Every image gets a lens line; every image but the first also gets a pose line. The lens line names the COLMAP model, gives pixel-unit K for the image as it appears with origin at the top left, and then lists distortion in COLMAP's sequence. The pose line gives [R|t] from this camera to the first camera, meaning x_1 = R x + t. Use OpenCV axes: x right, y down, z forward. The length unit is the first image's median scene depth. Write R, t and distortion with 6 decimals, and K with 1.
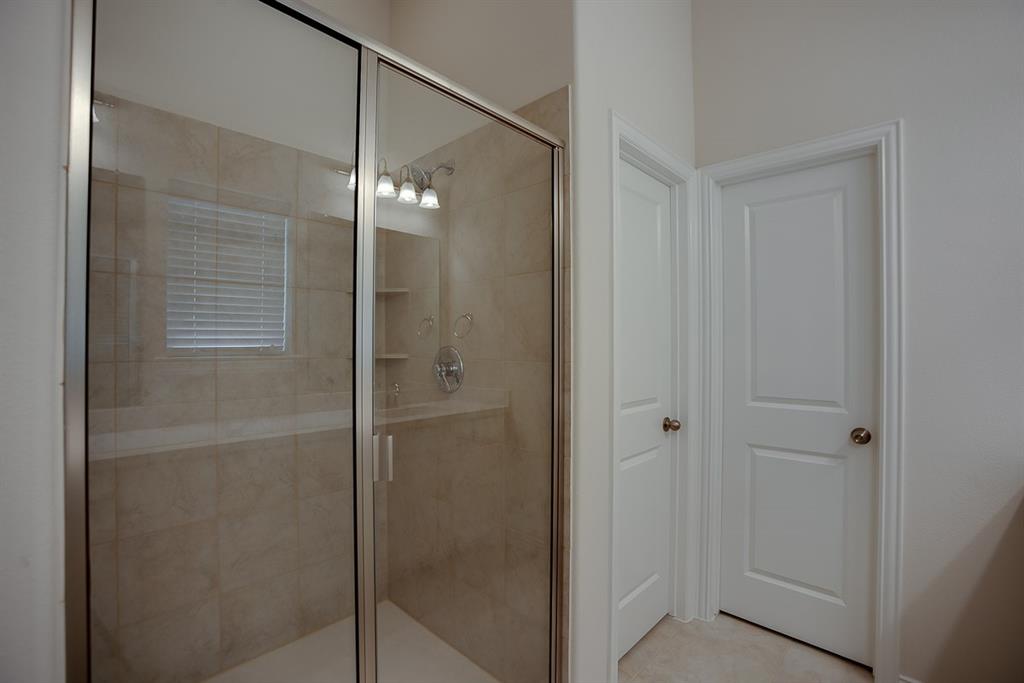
lens RADIAL K [[454.3, 0, 504.4], [0, 454.3, 344.2], [0, 0, 1]] dist [-0.061375, 0.015184]
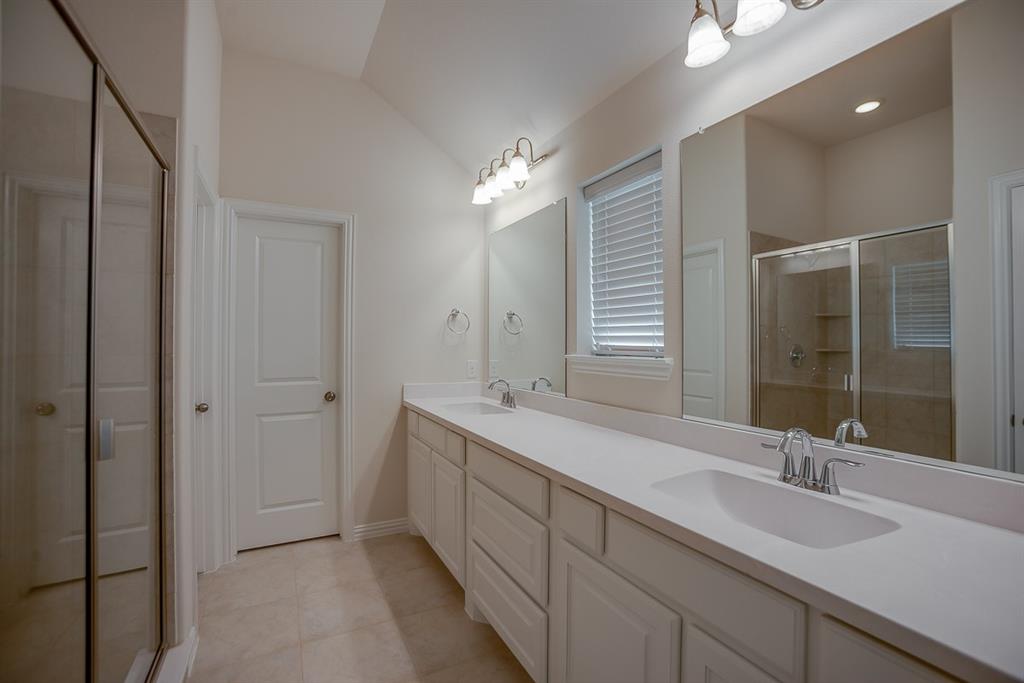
lens RADIAL K [[454.3, 0, 504.4], [0, 454.3, 344.2], [0, 0, 1]] dist [-0.061375, 0.015184]
pose [[0.324381, -0.001406, 0.945926, -0.544401], [-0.004403, 0.999986, 0.002996, 0.004400], [-0.945916, -0.005137, 0.324370, -0.157554]]
